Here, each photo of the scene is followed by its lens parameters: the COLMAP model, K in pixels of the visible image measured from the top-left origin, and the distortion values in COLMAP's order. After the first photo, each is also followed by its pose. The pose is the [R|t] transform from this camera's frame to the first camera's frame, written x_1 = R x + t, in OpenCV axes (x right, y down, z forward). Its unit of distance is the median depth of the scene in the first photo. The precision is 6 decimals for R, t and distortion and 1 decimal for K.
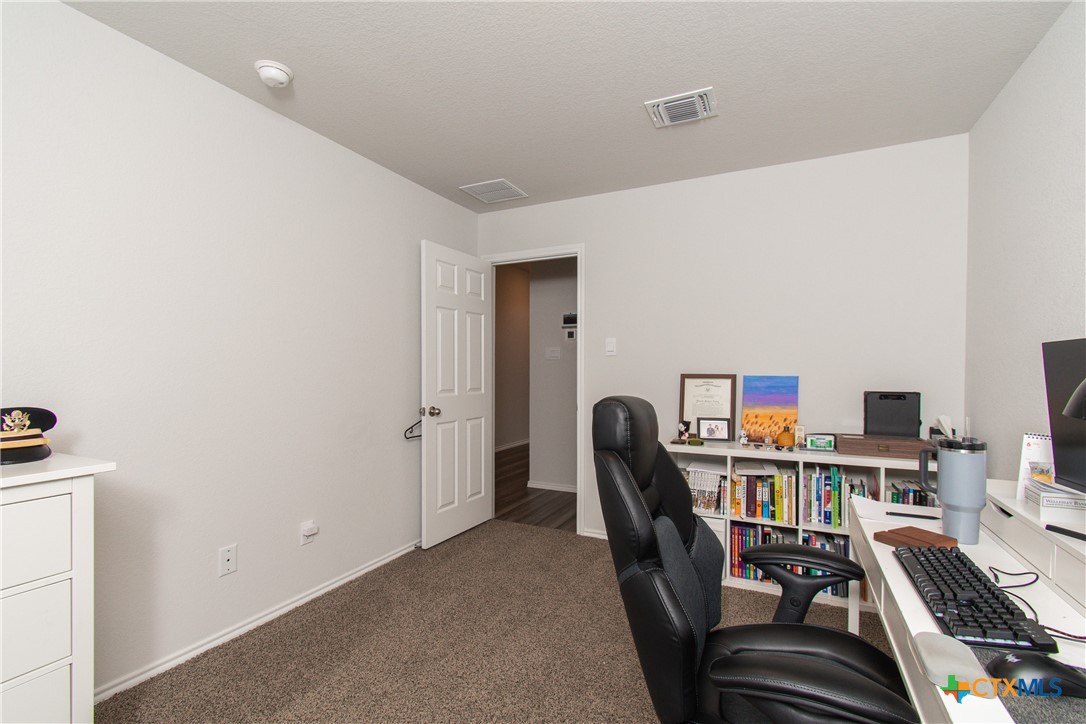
lens RADIAL K [[484.4, 0, 545.6], [0, 484.4, 376.7], [0, 0, 1]] dist [-0.000085, 0.000006]
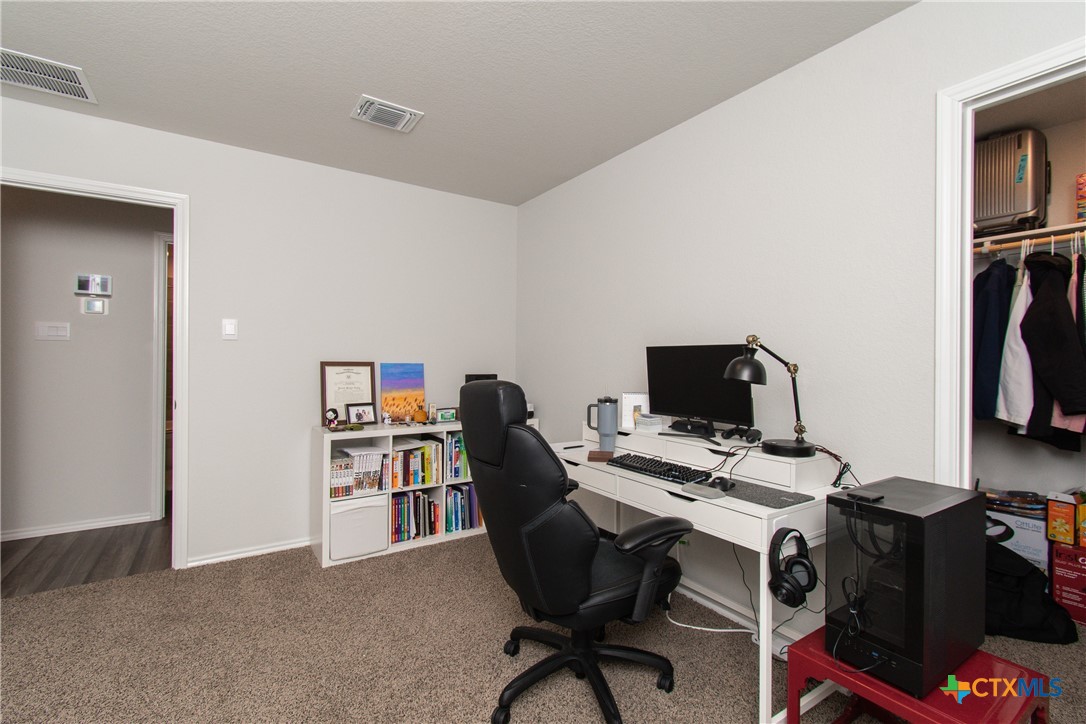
lens RADIAL K [[479.8, 0, 545.5], [0, 479.8, 361.9], [0, 0, 1]] dist [-0.001257, -0.000101]
pose [[0.504492, -0.000958, 0.863416, -0.370271], [0.004004, 0.999991, -0.001231, -0.002147], [-0.863407, 0.004078, 0.504491, 0.130947]]
